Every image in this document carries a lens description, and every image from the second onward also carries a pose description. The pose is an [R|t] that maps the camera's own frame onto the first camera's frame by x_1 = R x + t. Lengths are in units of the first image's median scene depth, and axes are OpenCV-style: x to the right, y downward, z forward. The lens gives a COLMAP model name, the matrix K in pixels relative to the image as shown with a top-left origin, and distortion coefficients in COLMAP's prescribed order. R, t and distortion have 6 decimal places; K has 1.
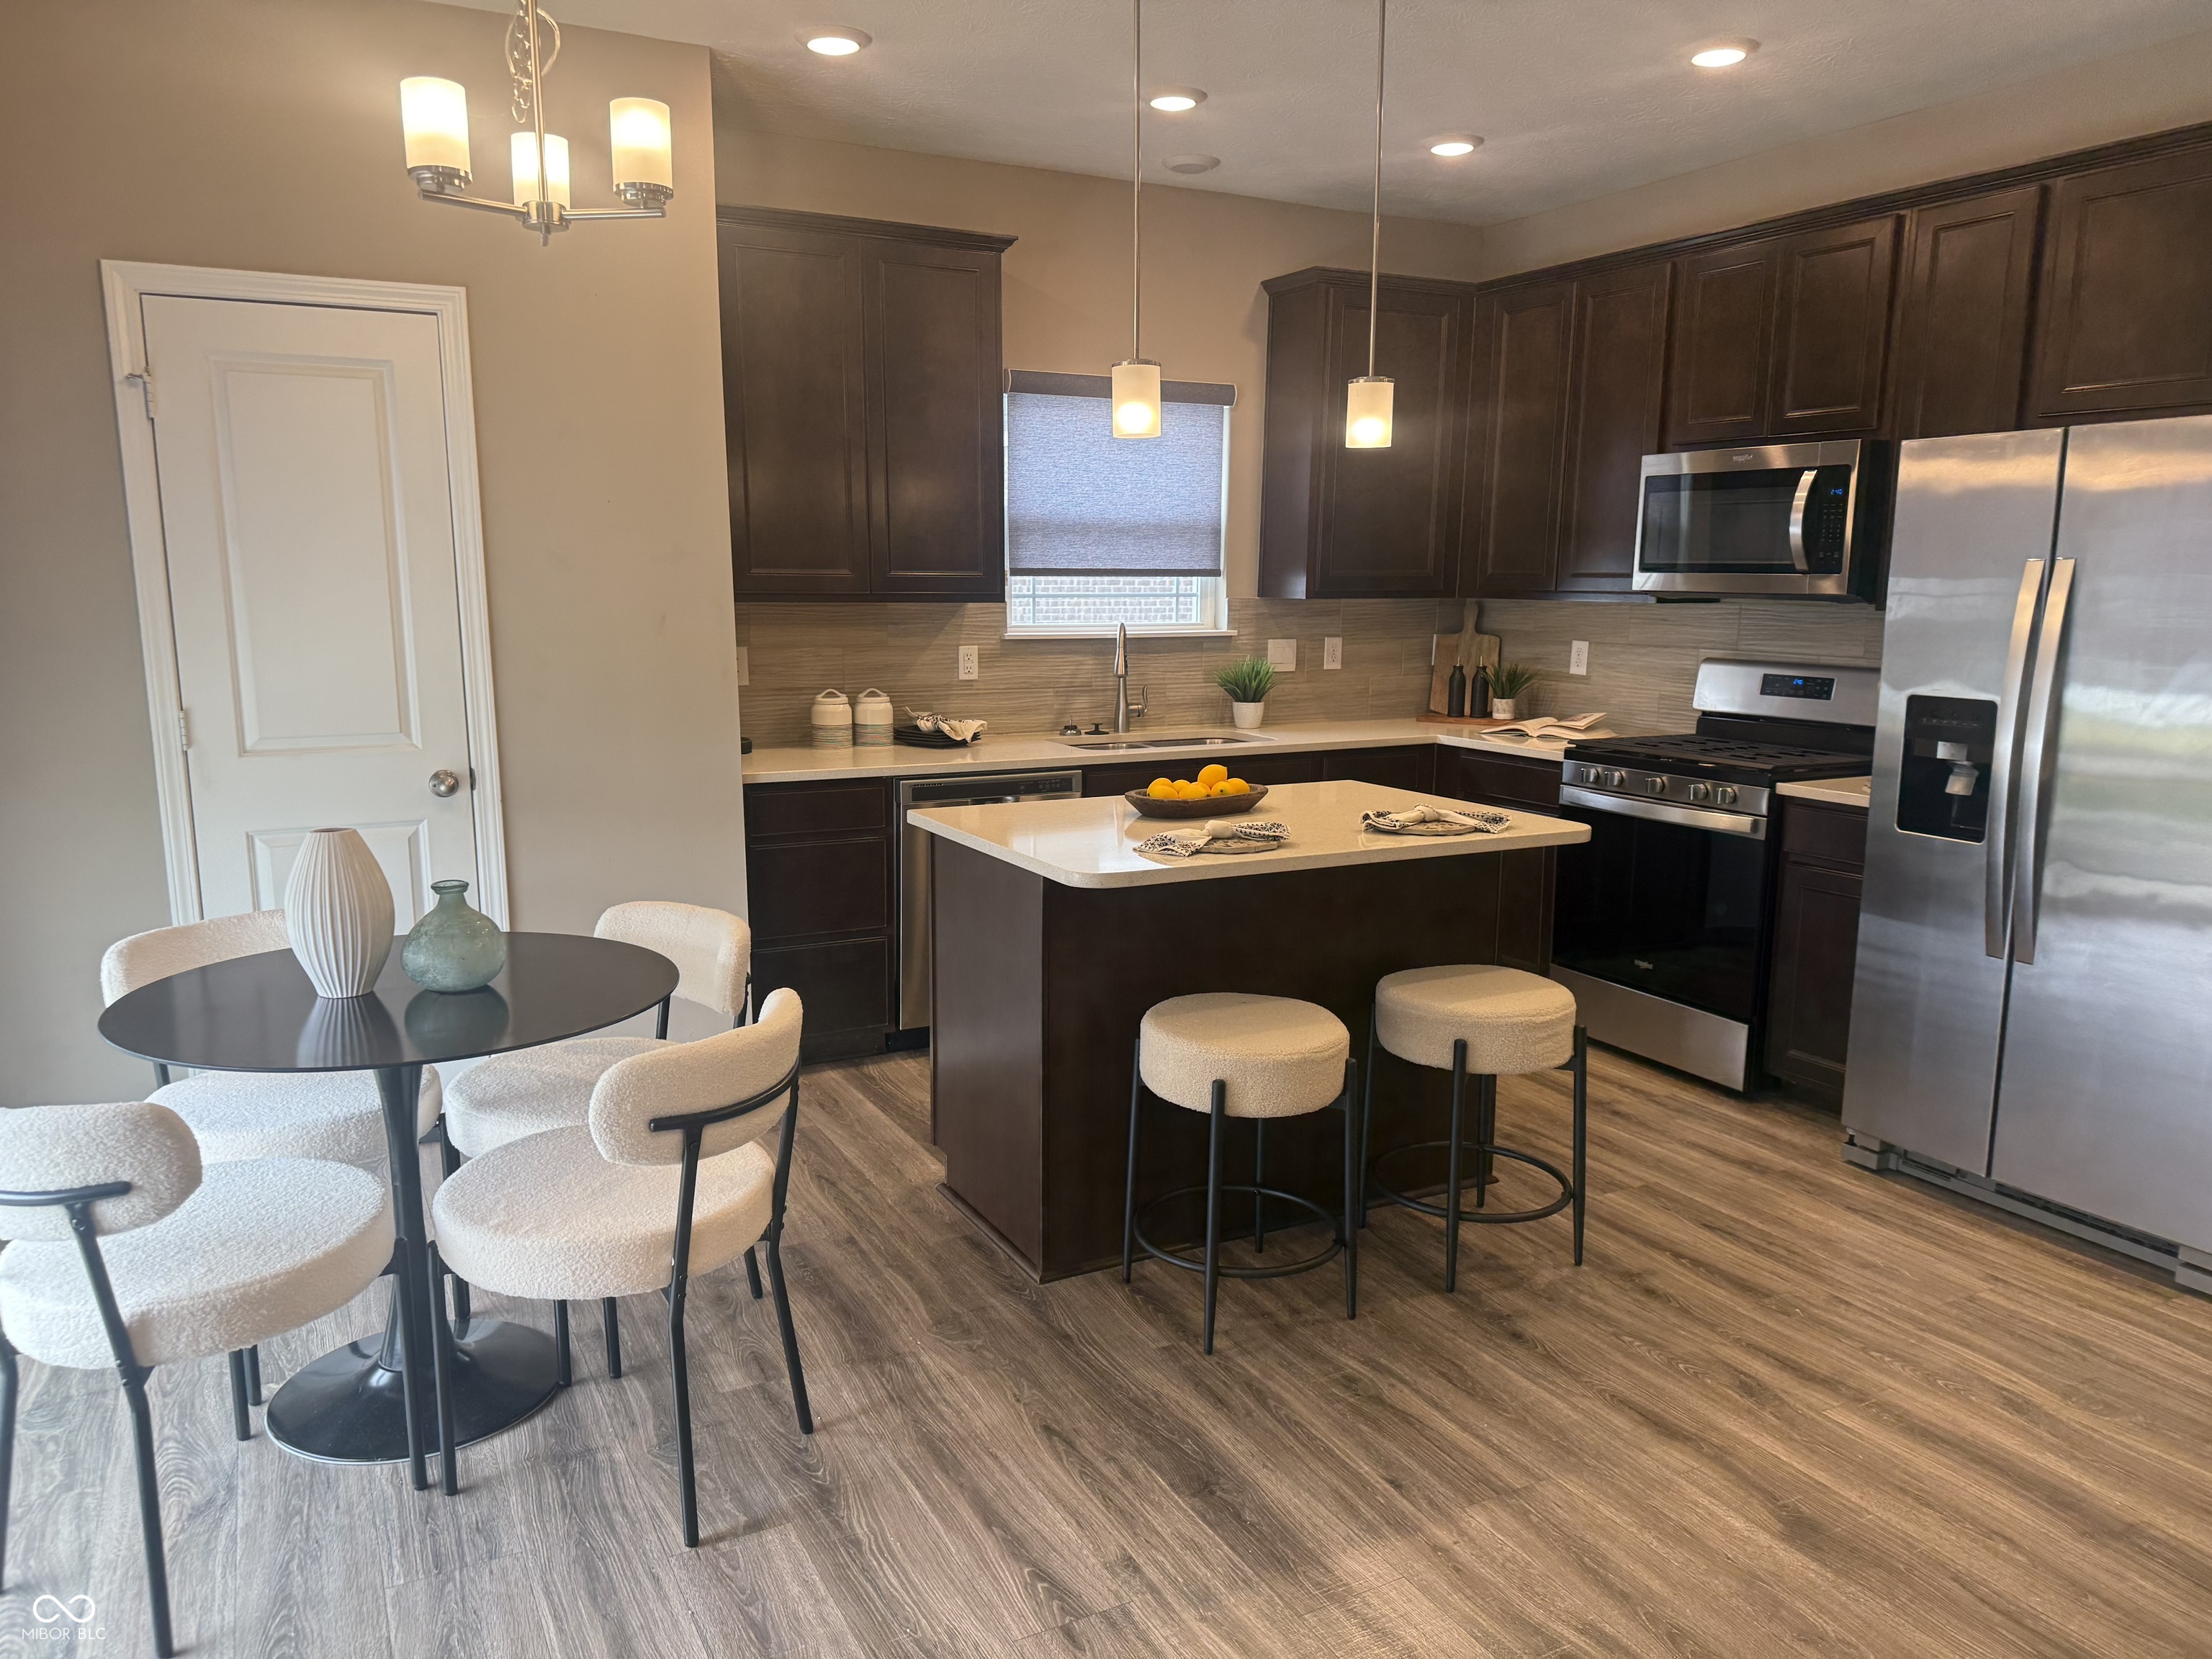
lens RADIAL K [[1526.2, 0, 1099.9], [0, 1526.2, 853.0], [0, 0, 1]] dist [0.094266, -0.159824]
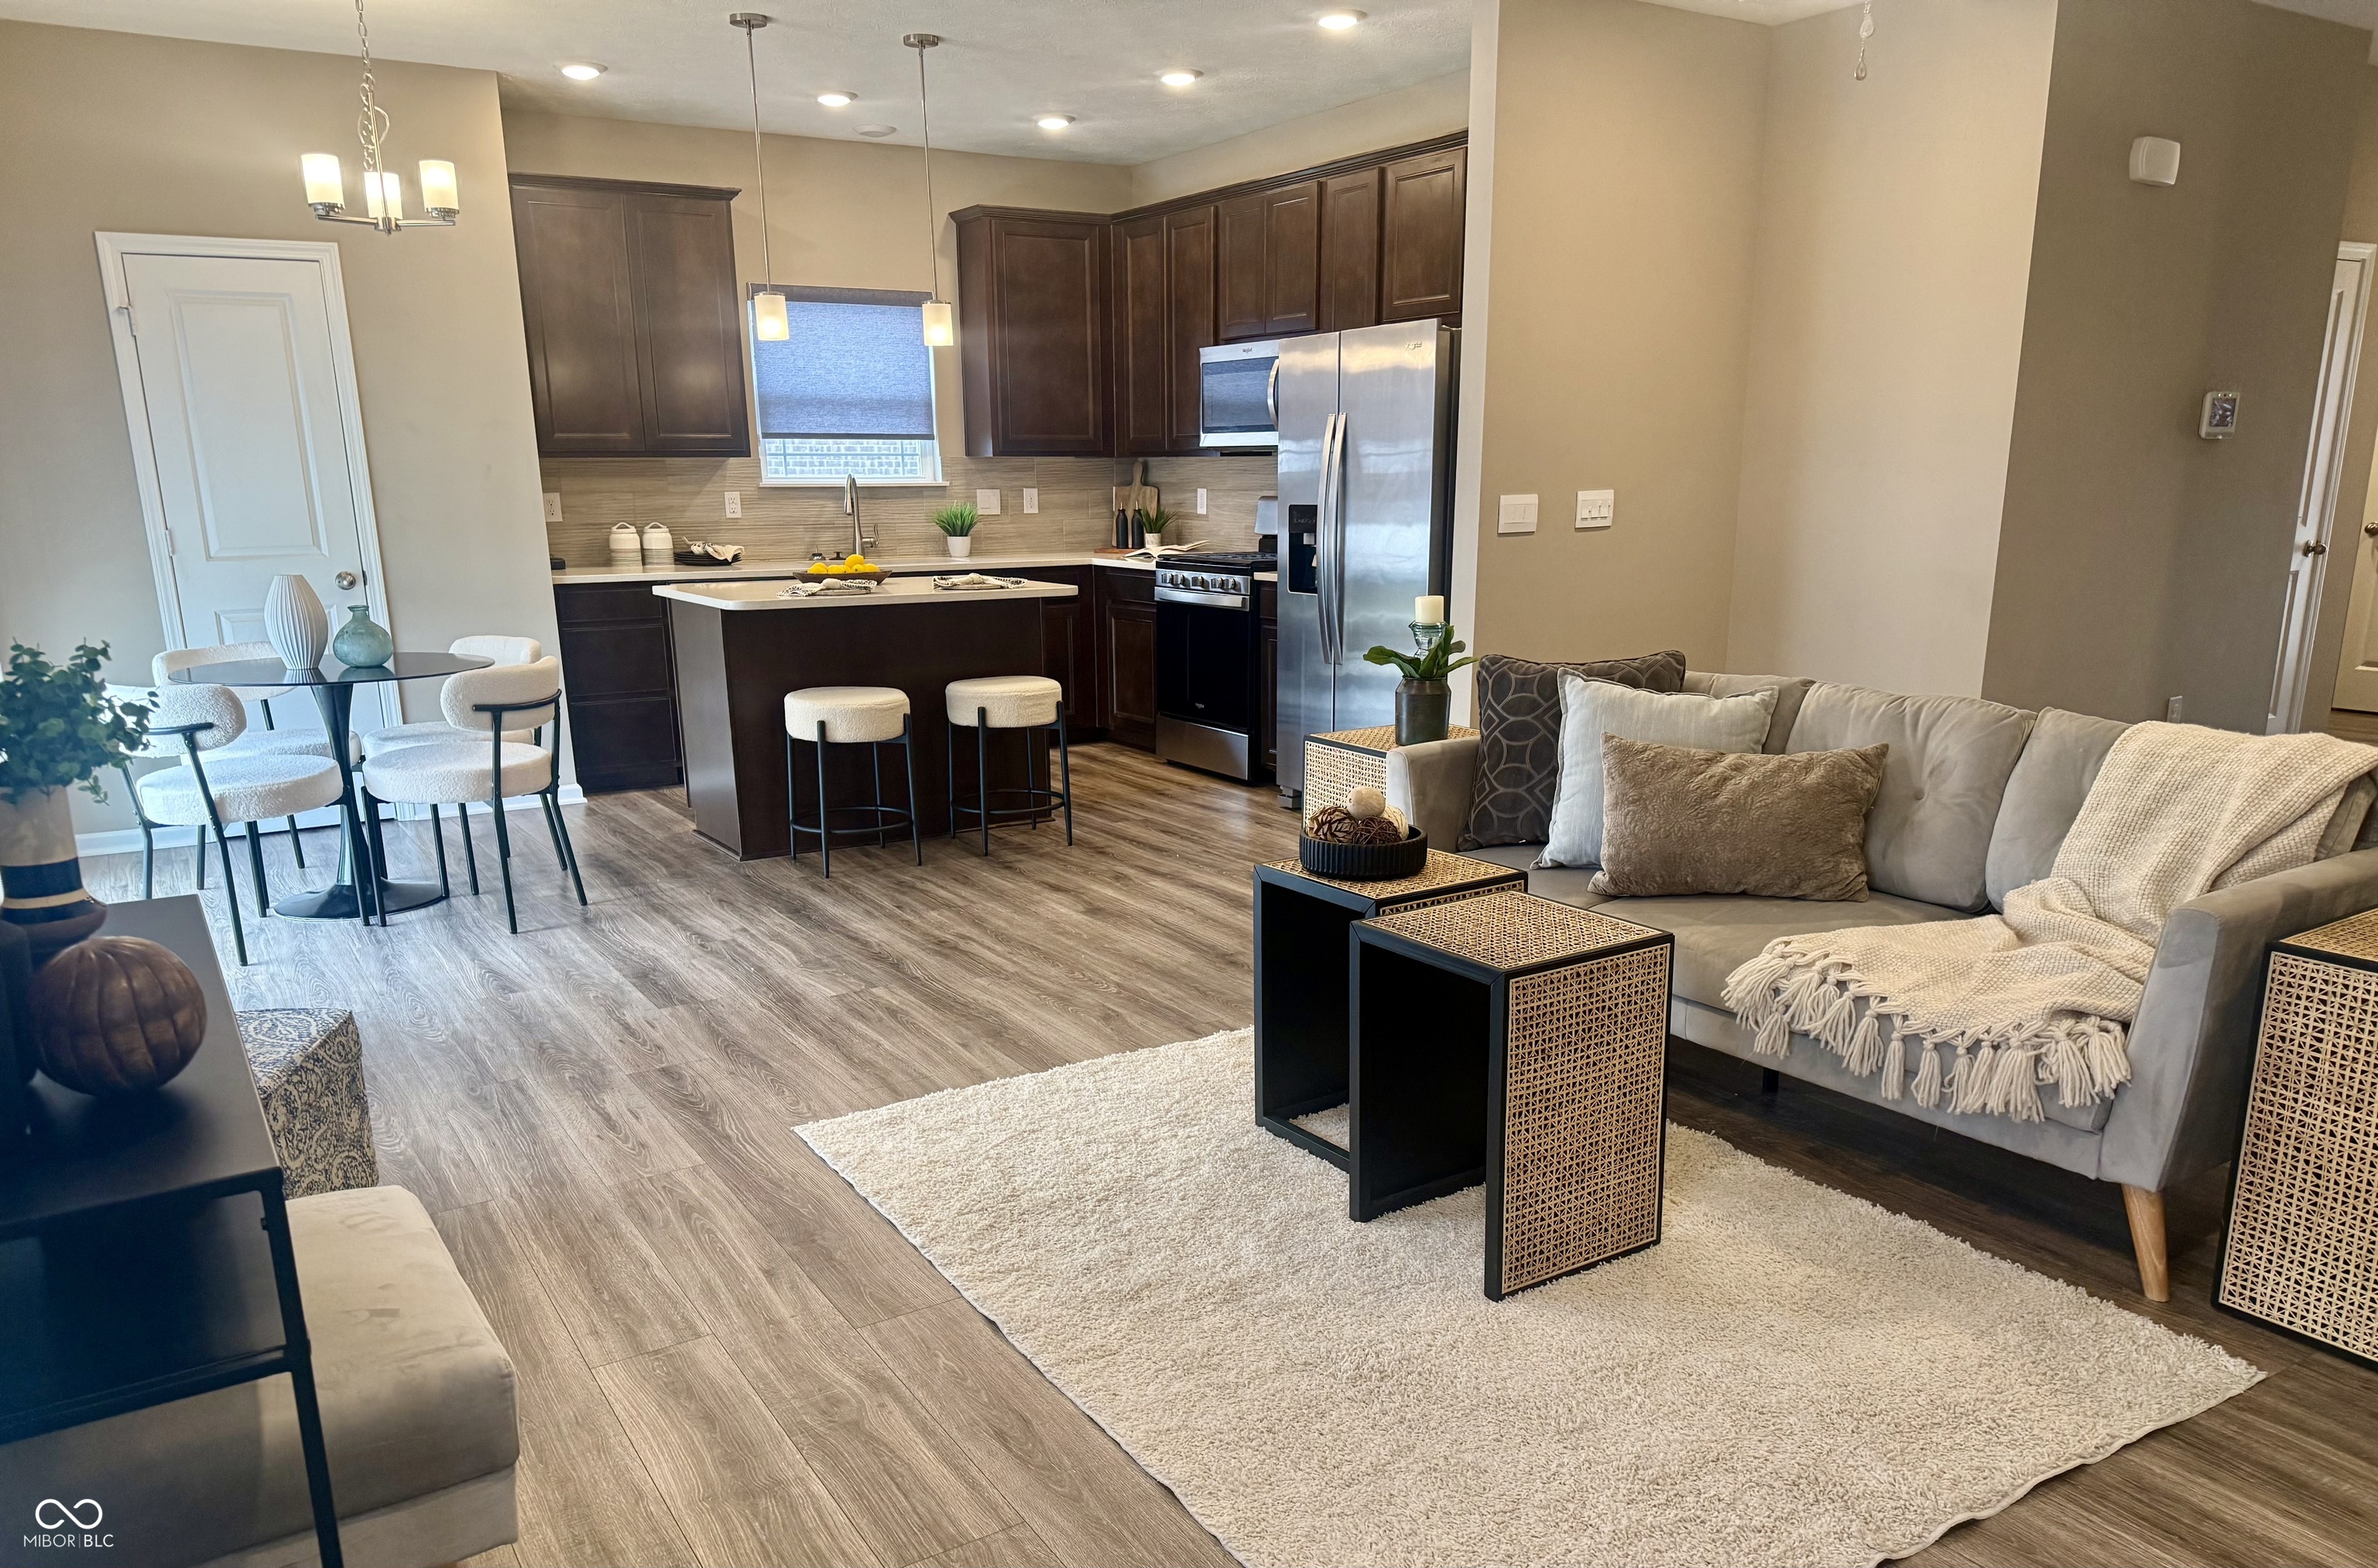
lens RADIAL K [[1640.8, 0, 1245.0], [0, 1640.8, 941.6], [0, 0, 1]] dist [0.027168, -0.071629]
pose [[0.993426, -0.038080, 0.107956, 0.221221], [0.026889, 0.994287, 0.103293, 0.139205], [-0.111272, -0.099711, 0.988775, -0.601771]]
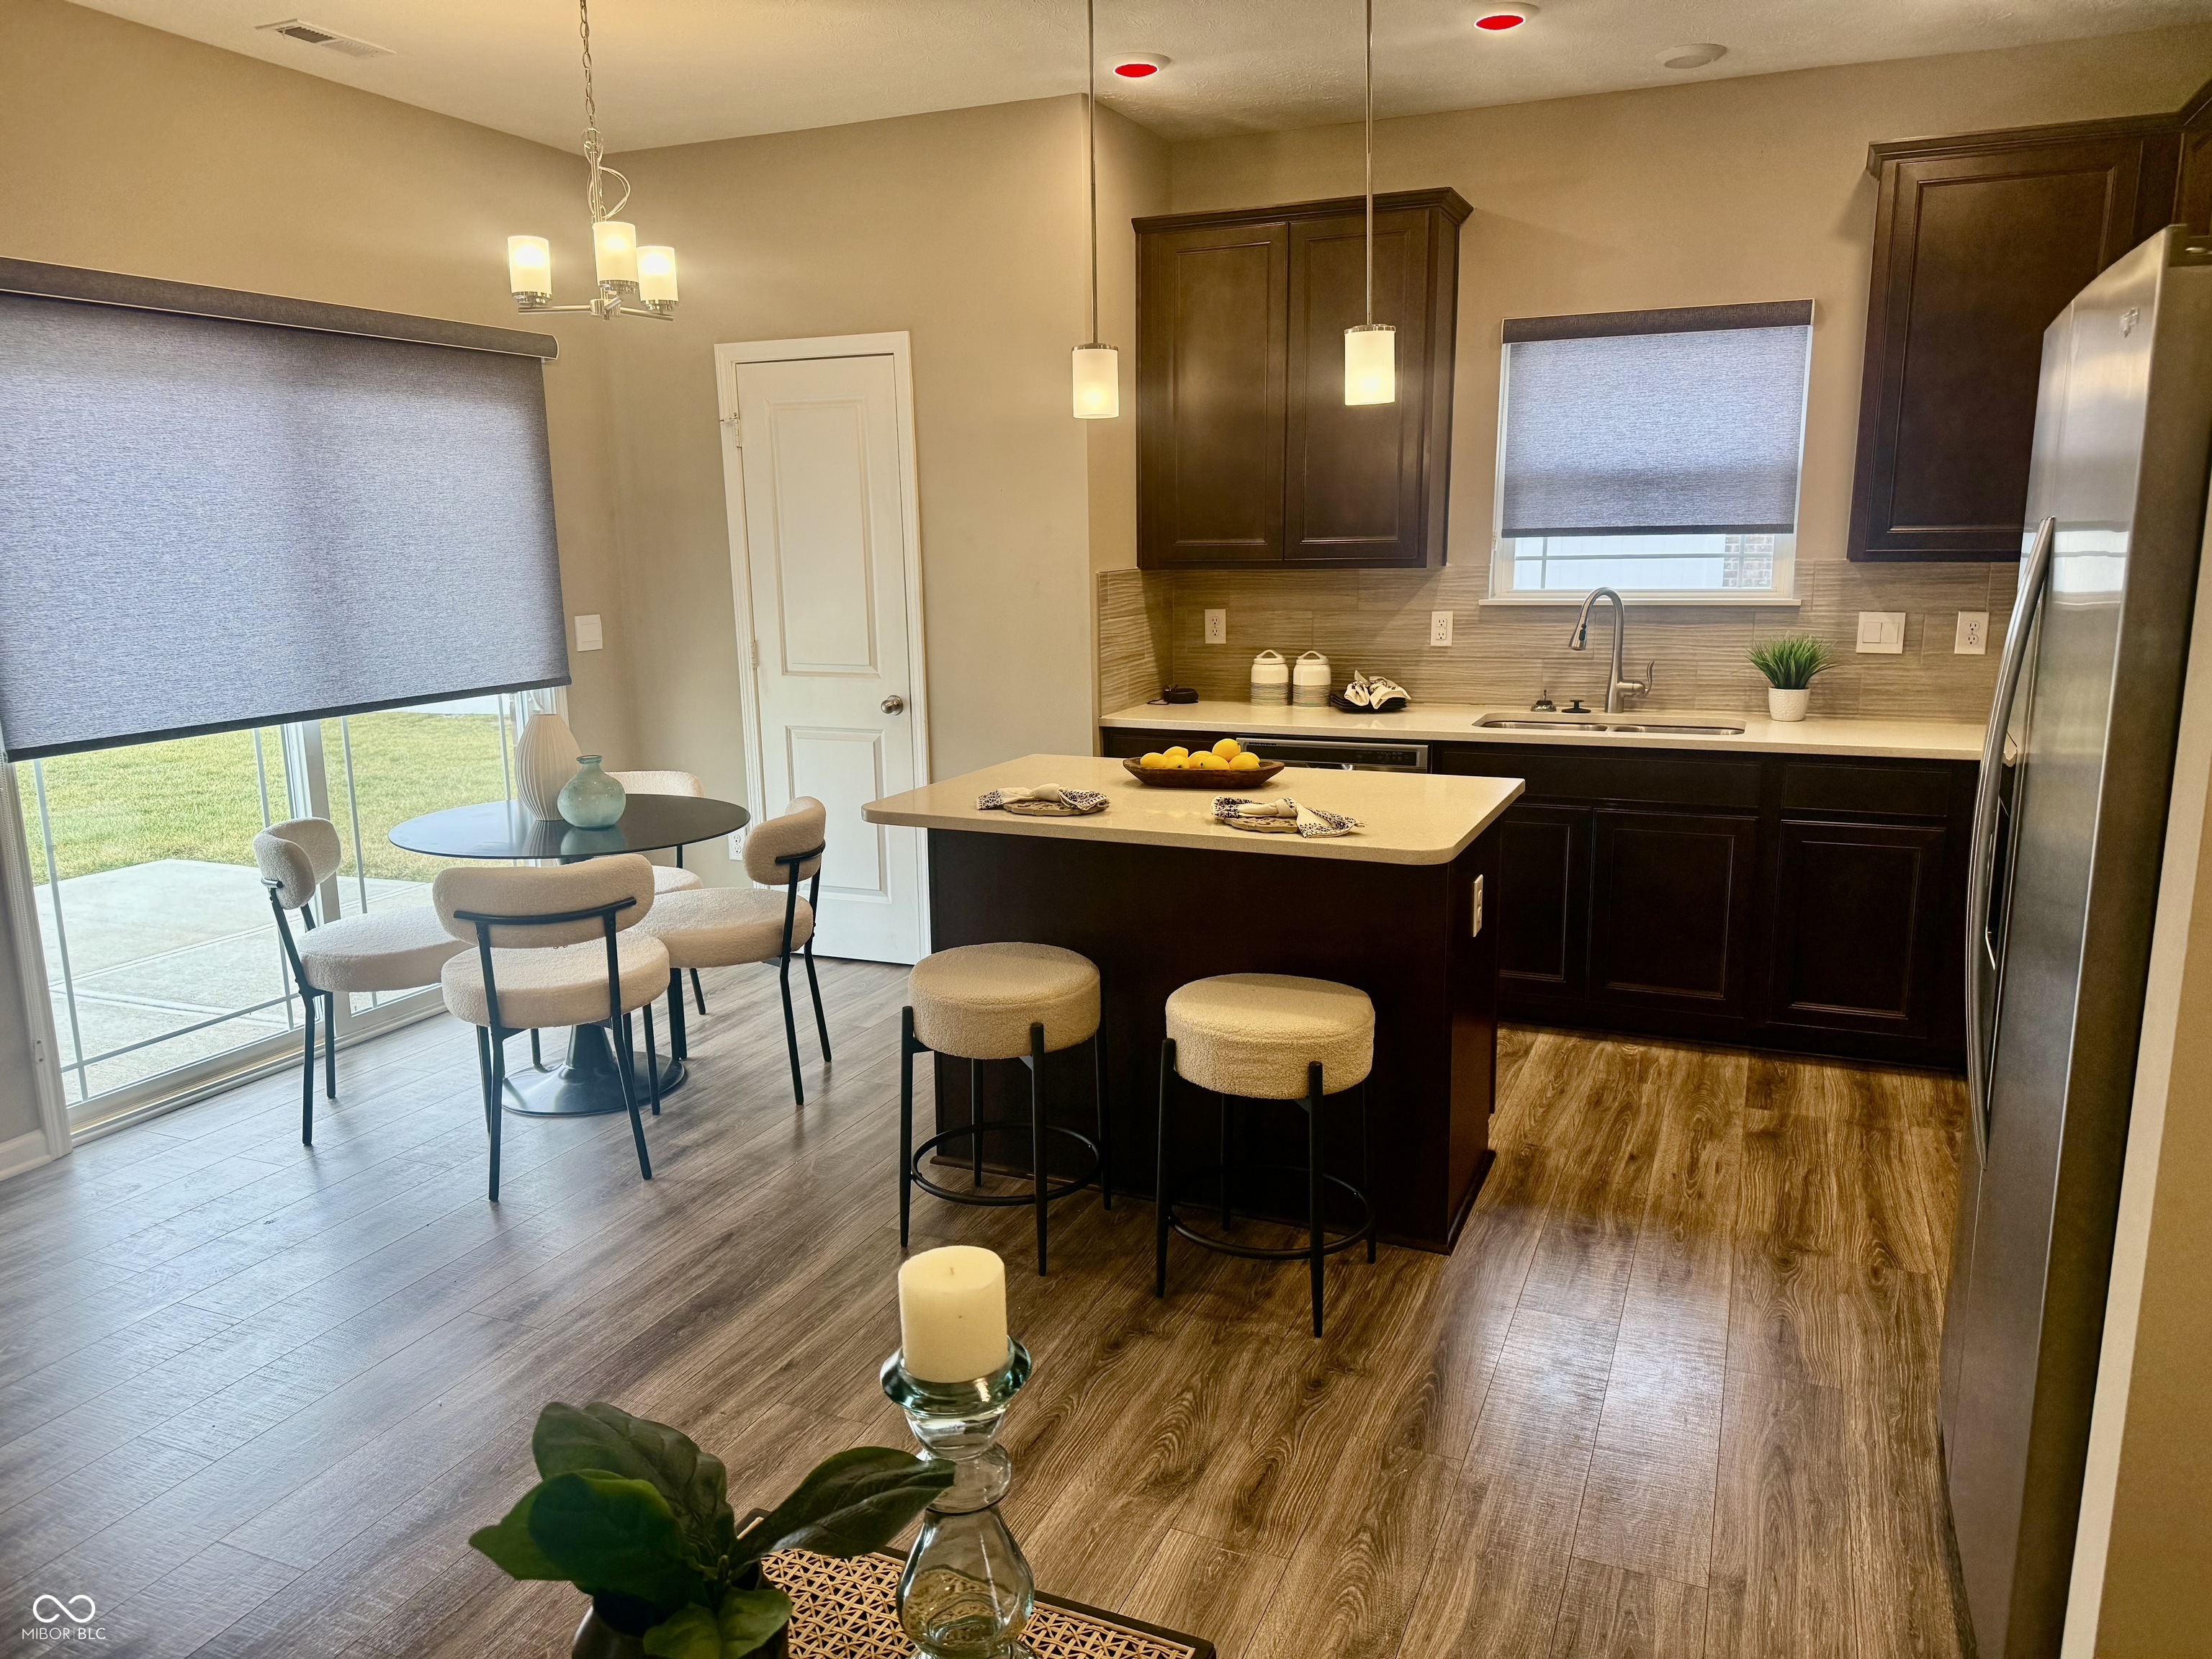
lens RADIAL K [[1536.1, 0, 1091.3], [0, 1536.1, 836.5], [0, 0, 1]] dist [0.098995, -0.167114]
pose [[0.629644, 0.137398, -0.764637, 0.633181], [-0.122855, 0.989462, 0.076632, -0.048291], [0.767108, 0.045689, 0.639889, 0.237962]]
